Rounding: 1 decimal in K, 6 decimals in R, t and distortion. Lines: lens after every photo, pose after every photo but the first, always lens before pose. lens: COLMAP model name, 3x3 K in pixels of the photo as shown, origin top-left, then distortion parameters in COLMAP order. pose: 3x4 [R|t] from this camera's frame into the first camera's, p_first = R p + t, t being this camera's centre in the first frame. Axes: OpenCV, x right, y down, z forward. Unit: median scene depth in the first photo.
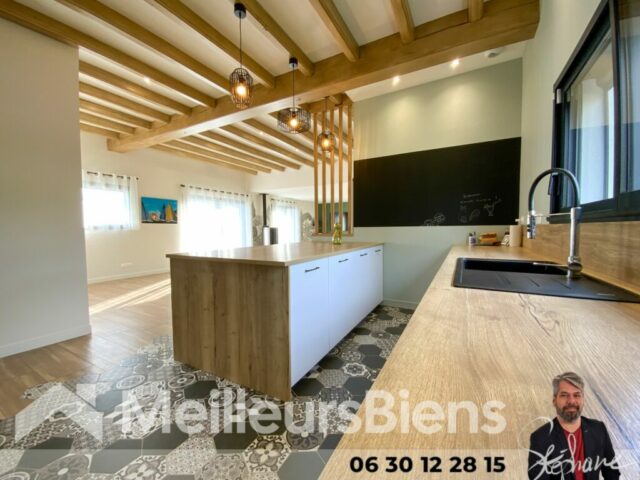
lens RADIAL K [[261.0, 0, 320.0], [0, 261.0, 240.7], [0, 0, 1]] dist [0.009199, -0.010254]
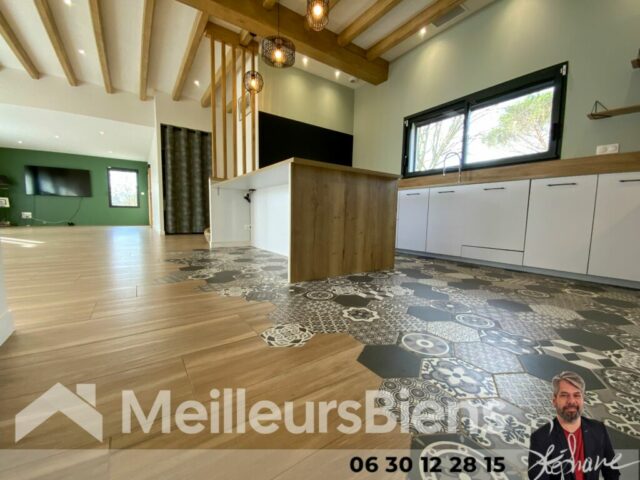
lens RADIAL K [[261.0, 0, 319.6], [0, 261.0, 241.2], [0, 0, 1]] dist [0.009199, -0.010254]
pose [[0.439327, -0.070711, 0.895540, -0.868535], [0.017151, 0.997376, 0.070338, 0.172464], [-0.898163, -0.015542, 0.439387, 0.359246]]
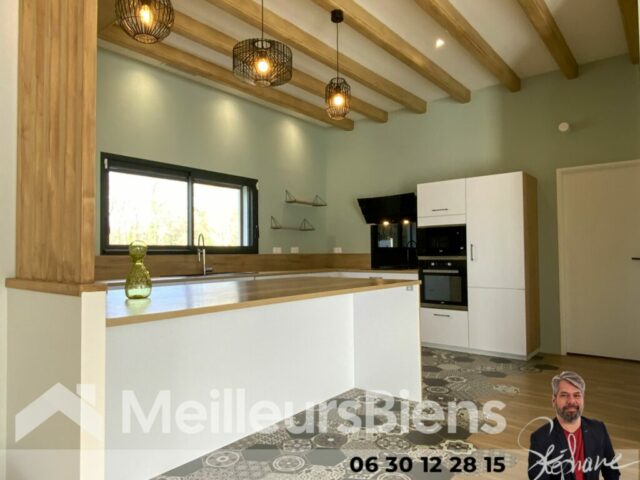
lens RADIAL K [[423.1, 0, 316.9], [0, 423.1, 245.0], [0, 0, 1]] dist [0.015260, -0.003986]
pose [[-0.983209, 0.020035, 0.181379, -0.323952], [0.024067, 0.999509, 0.020055, -0.075554], [-0.180888, 0.024084, -0.983209, 1.663000]]
